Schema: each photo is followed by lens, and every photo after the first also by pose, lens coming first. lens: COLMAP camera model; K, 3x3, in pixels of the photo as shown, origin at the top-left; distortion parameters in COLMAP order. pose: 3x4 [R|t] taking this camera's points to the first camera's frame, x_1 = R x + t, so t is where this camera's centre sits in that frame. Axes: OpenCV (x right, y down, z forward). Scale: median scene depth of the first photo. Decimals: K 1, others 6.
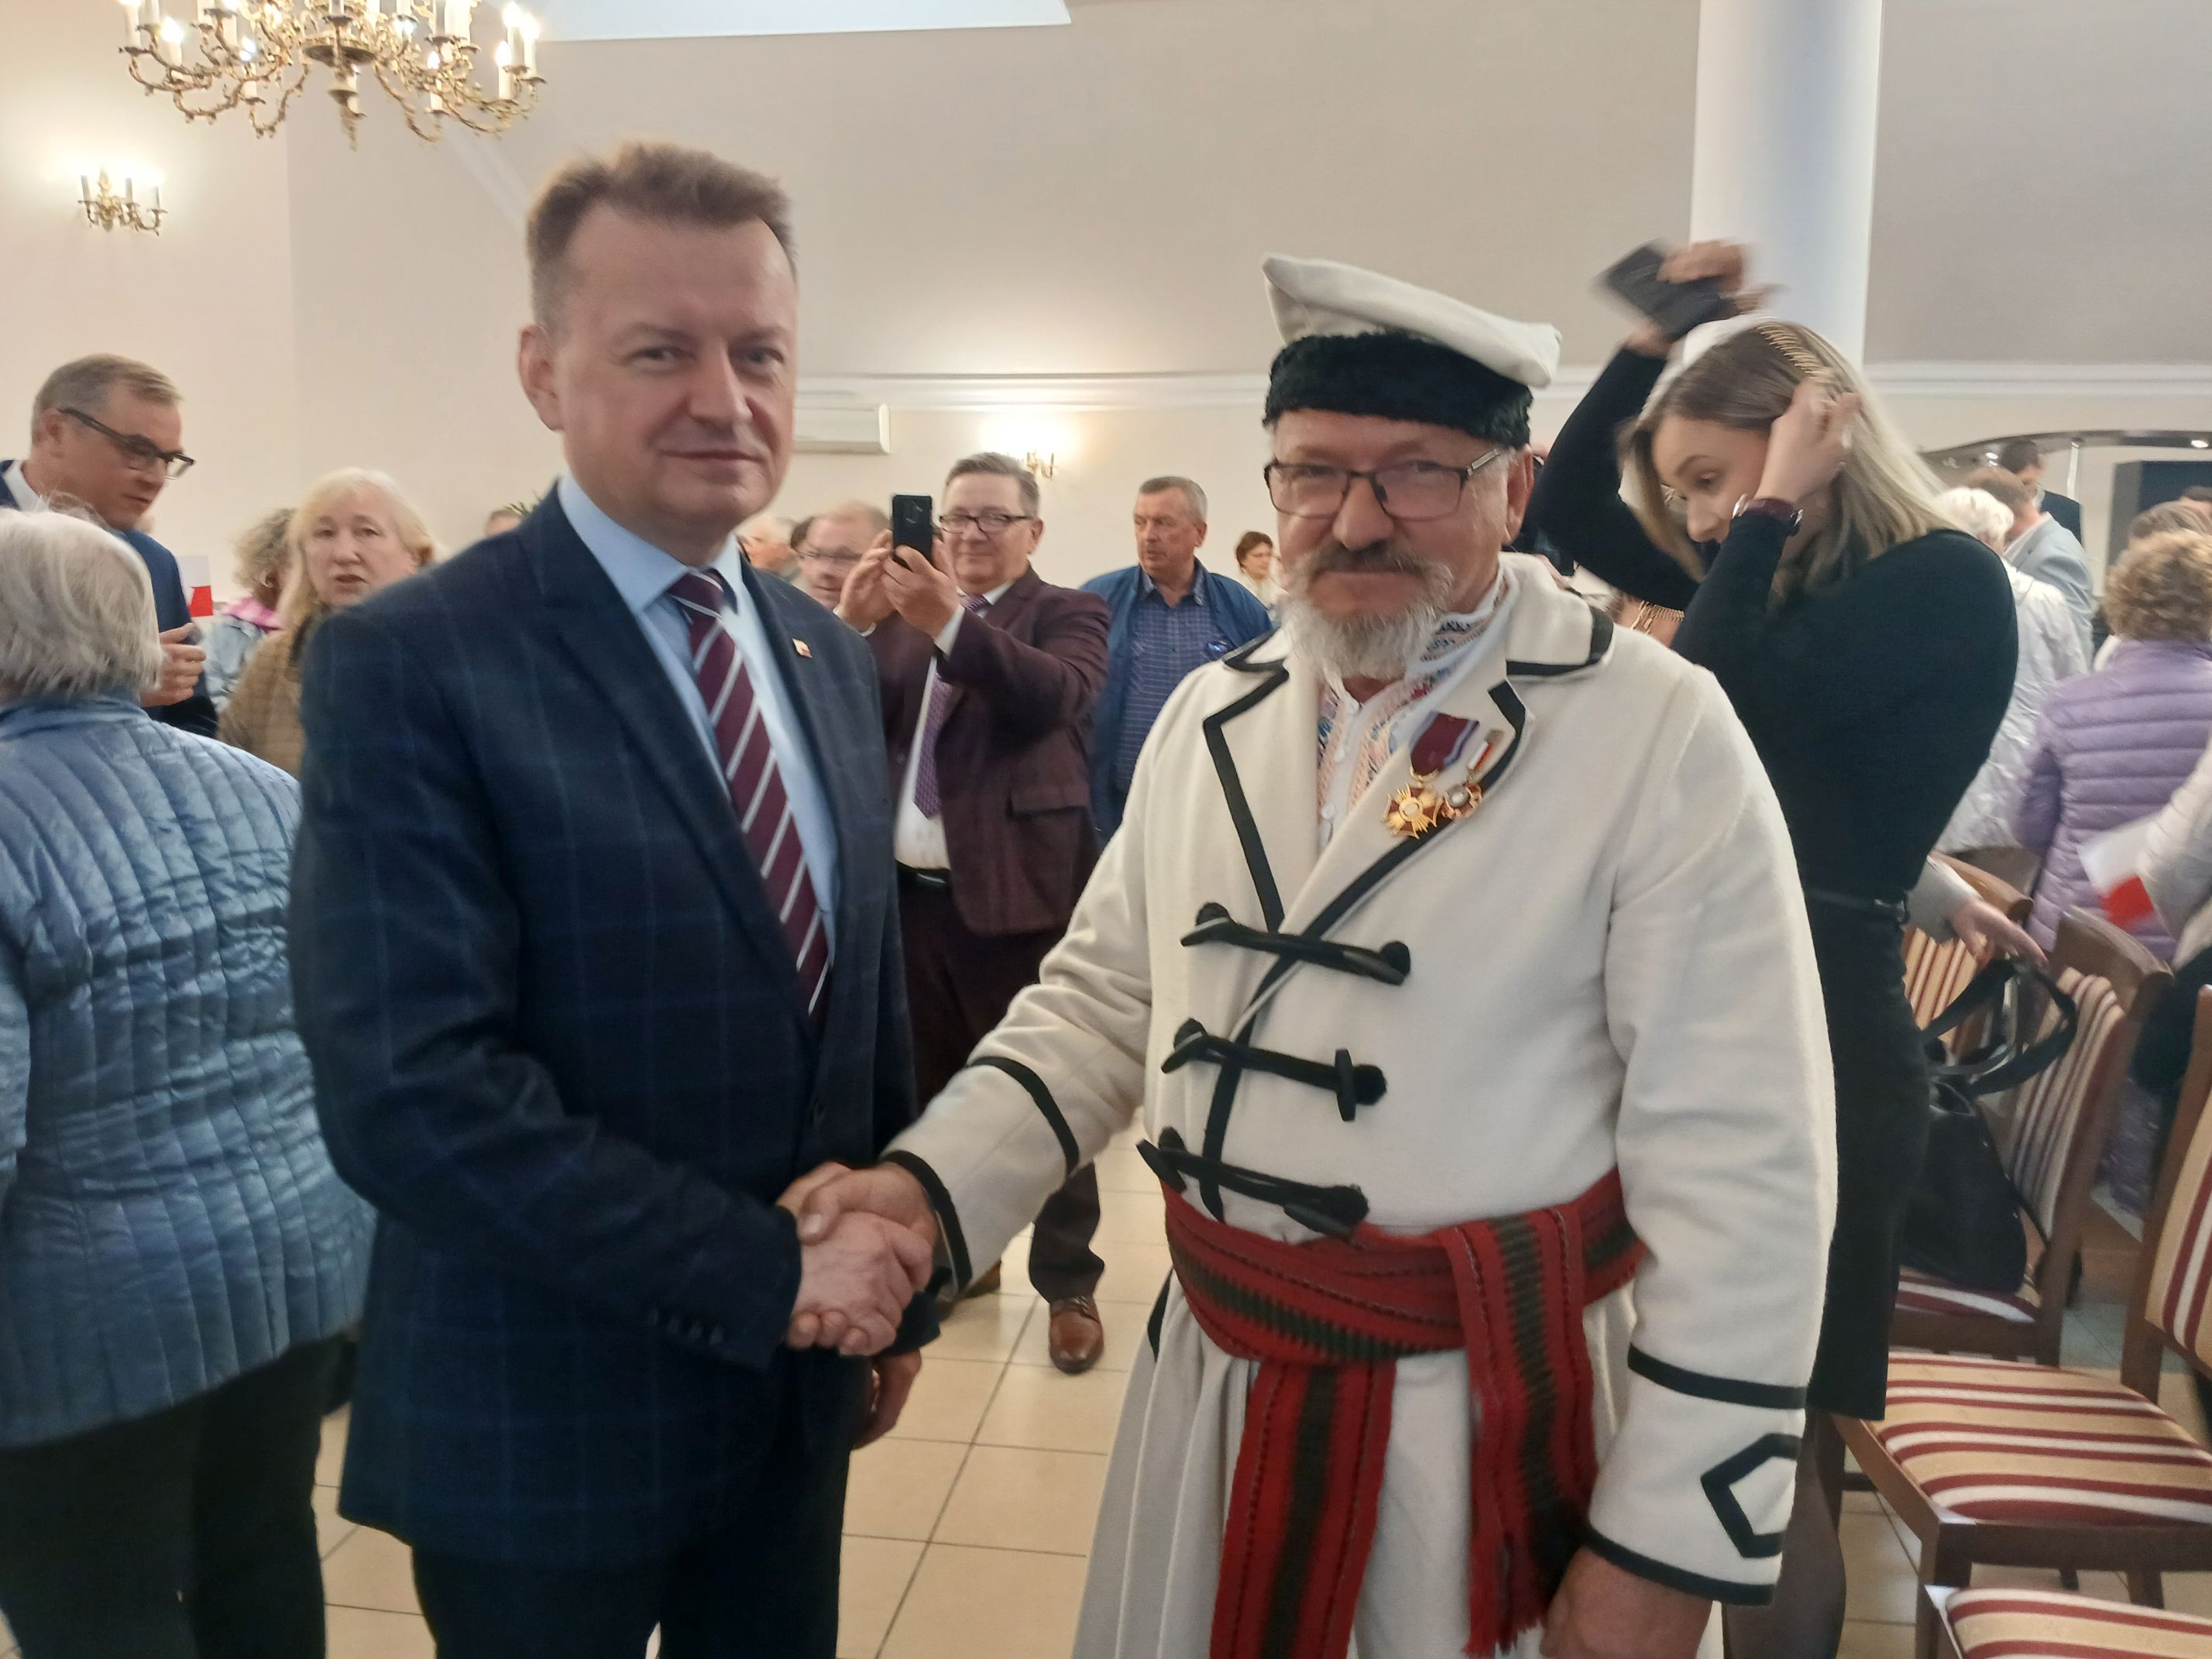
lens RADIAL K [[1703.4, 0, 1159.6], [0, 1703.4, 801.6], [0, 0, 1]] dist [0.004016, -0.003646]
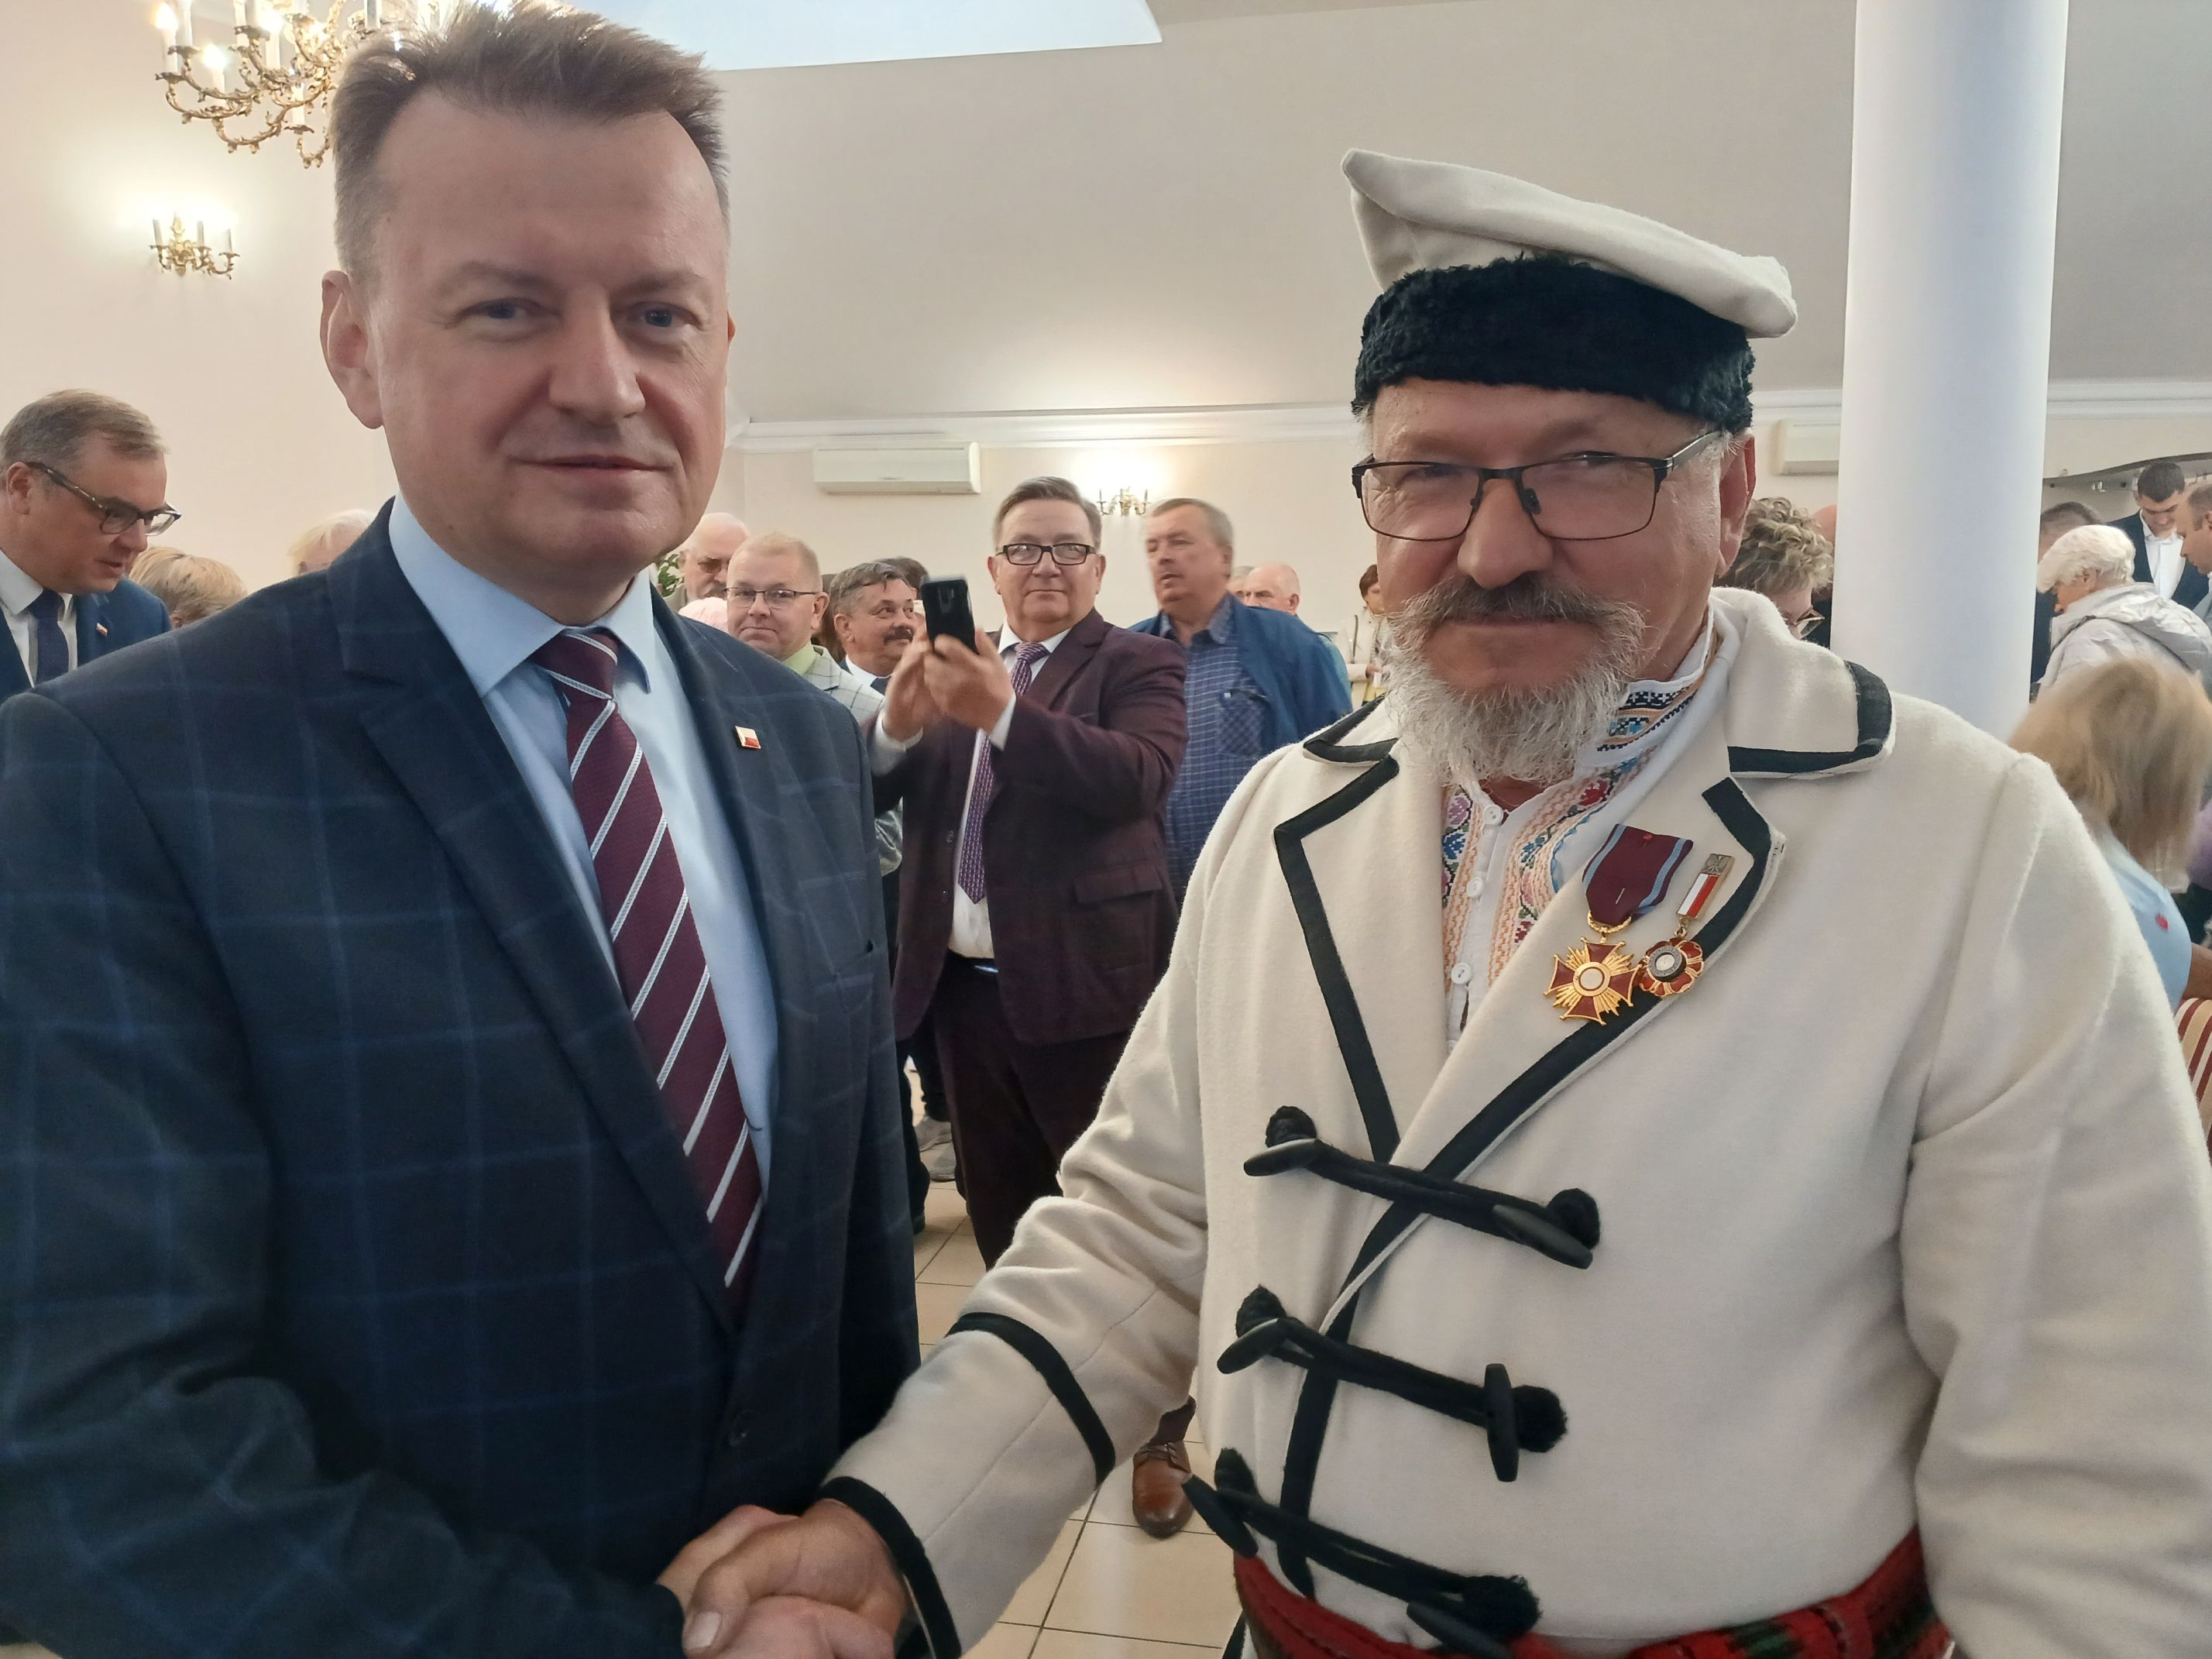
lens RADIAL K [[1679.6, 0, 1184.9], [0, 1679.6, 827.1], [0, 0, 1]] dist [-0.017073, -0.004457]
pose [[0.998816, -0.018600, -0.044944, 0.021678], [0.018498, 0.999825, -0.002691, -0.054649], [0.044986, 0.001857, 0.998986, 0.343819]]
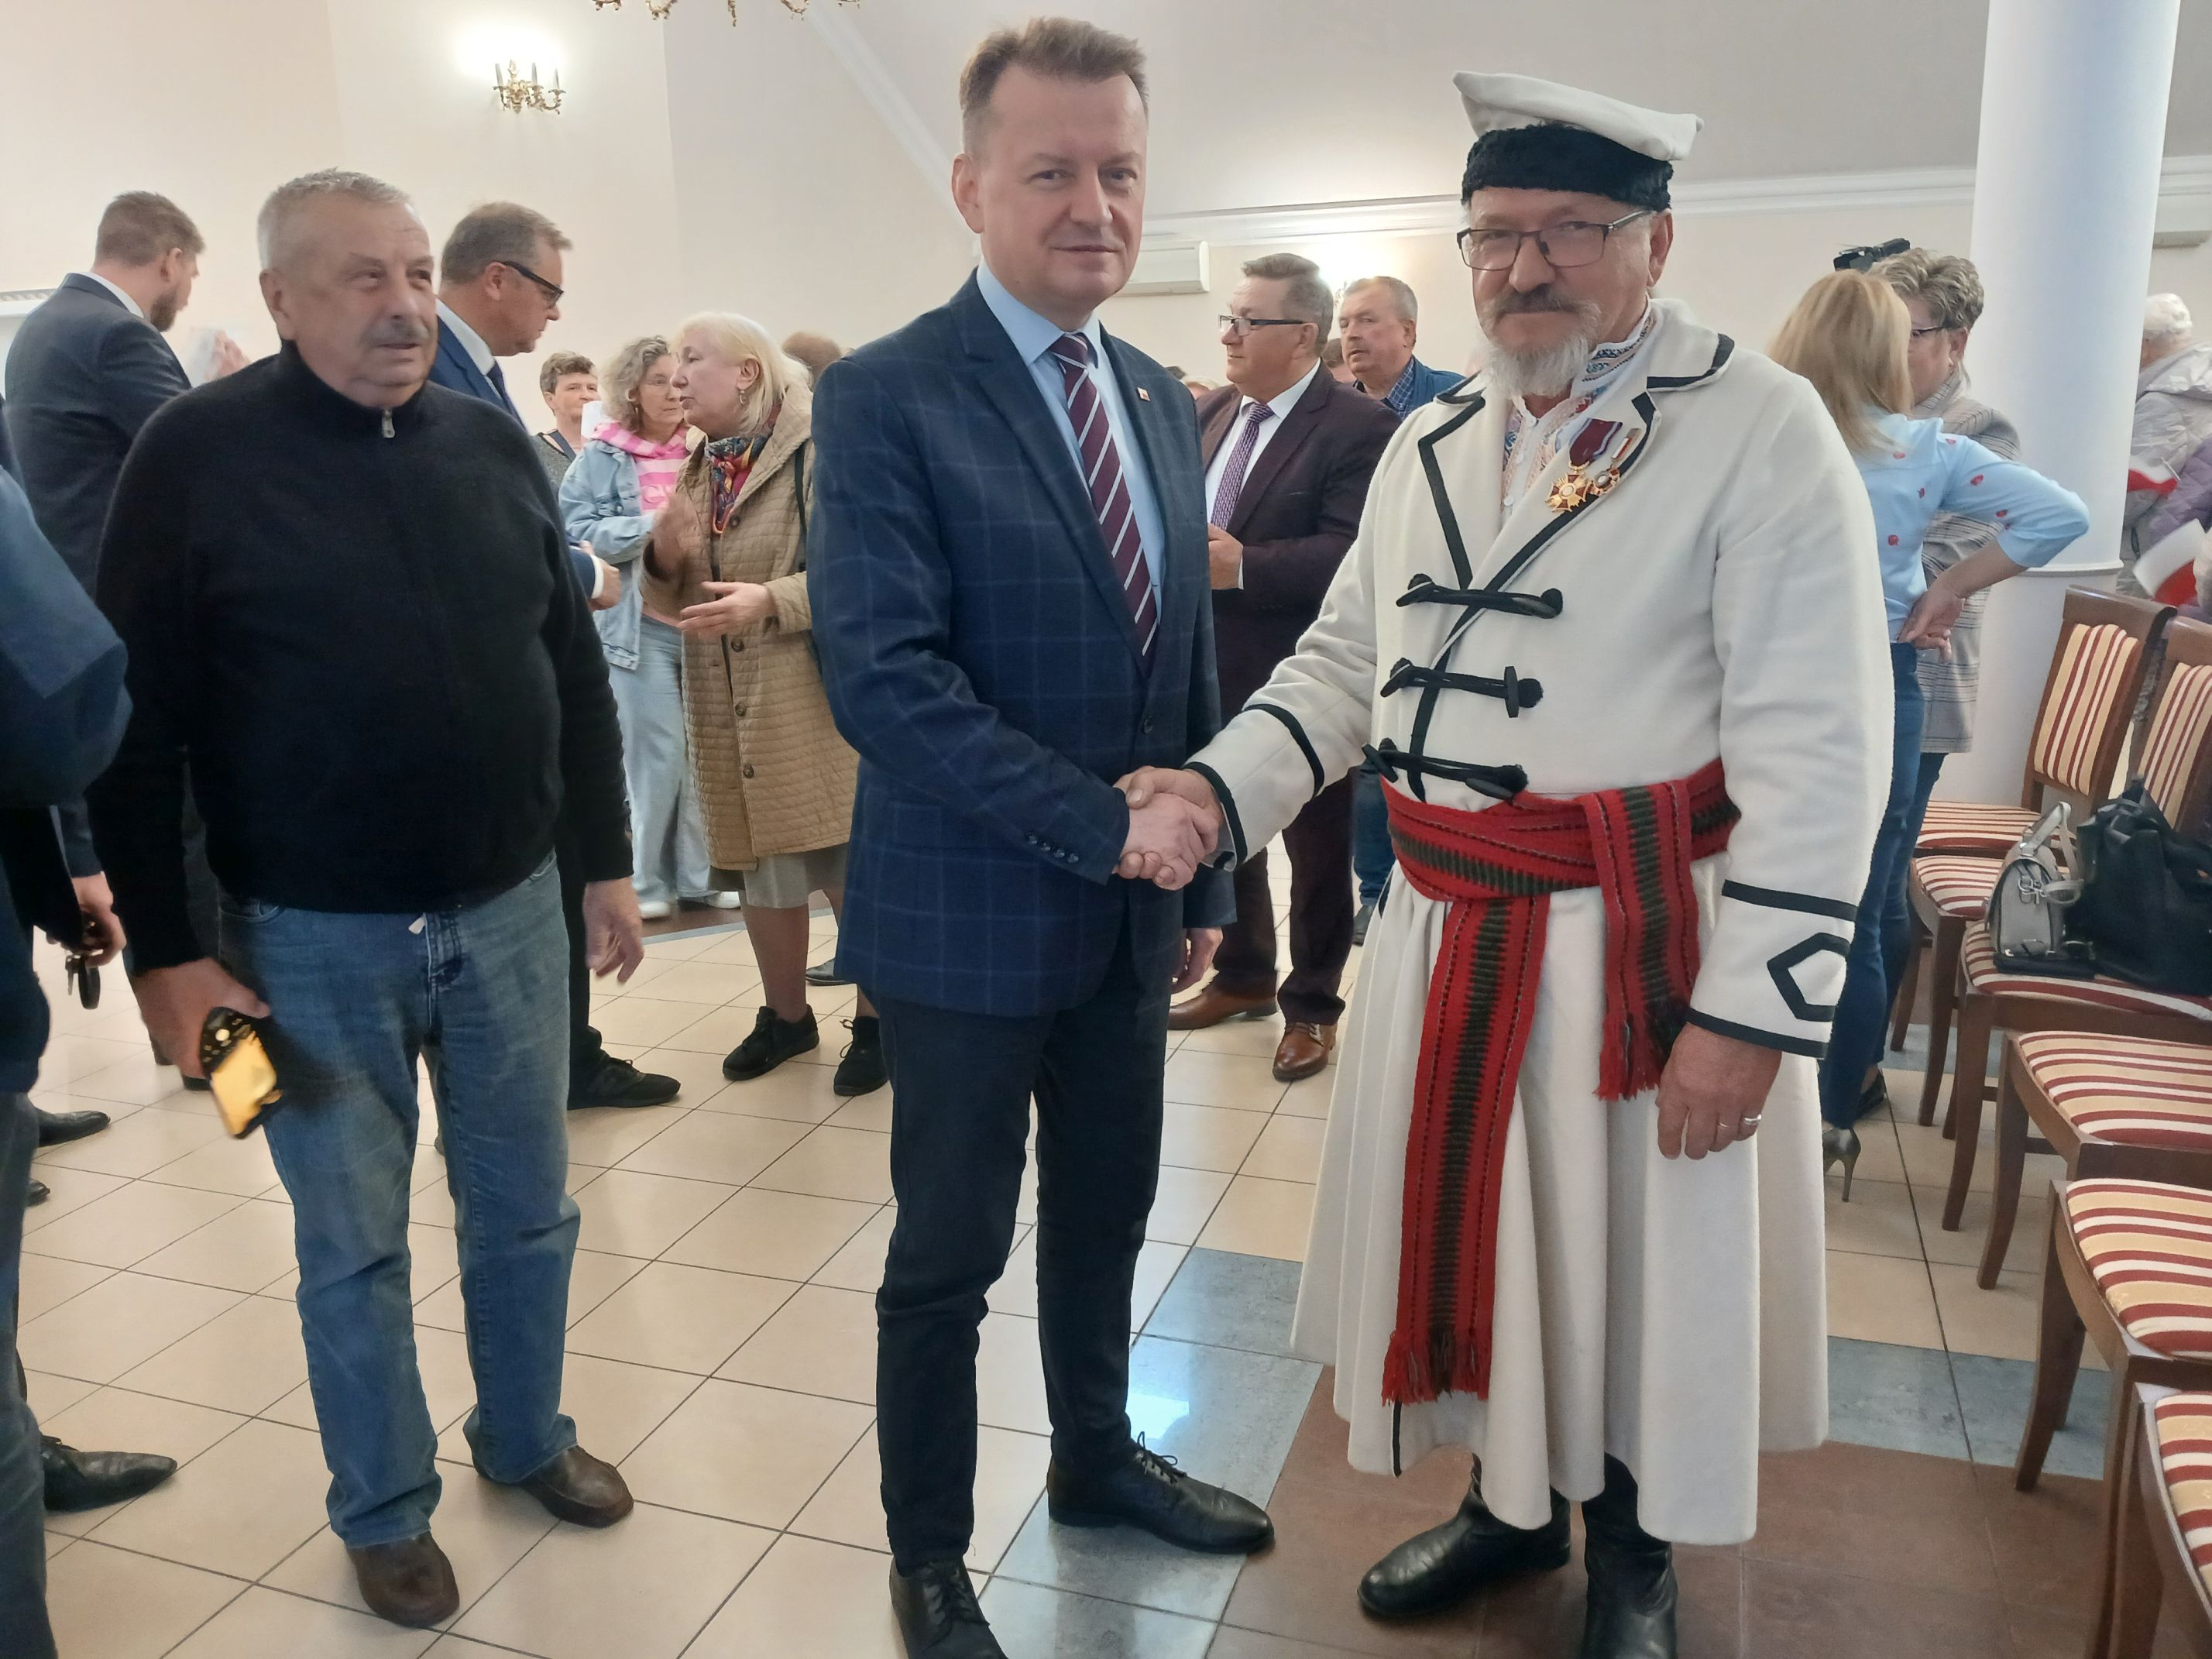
lens RADIAL K [[1682.3, 0, 1106.0], [0, 1682.3, 829.5], [0, 0, 1]] dist [0.014986, 0.003085]
pose [[0.980428, 0.004013, -0.196835, 0.052383], [0.018953, 0.993224, 0.114656, 0.107681], [0.195961, -0.116143, 0.973709, -0.391969]]
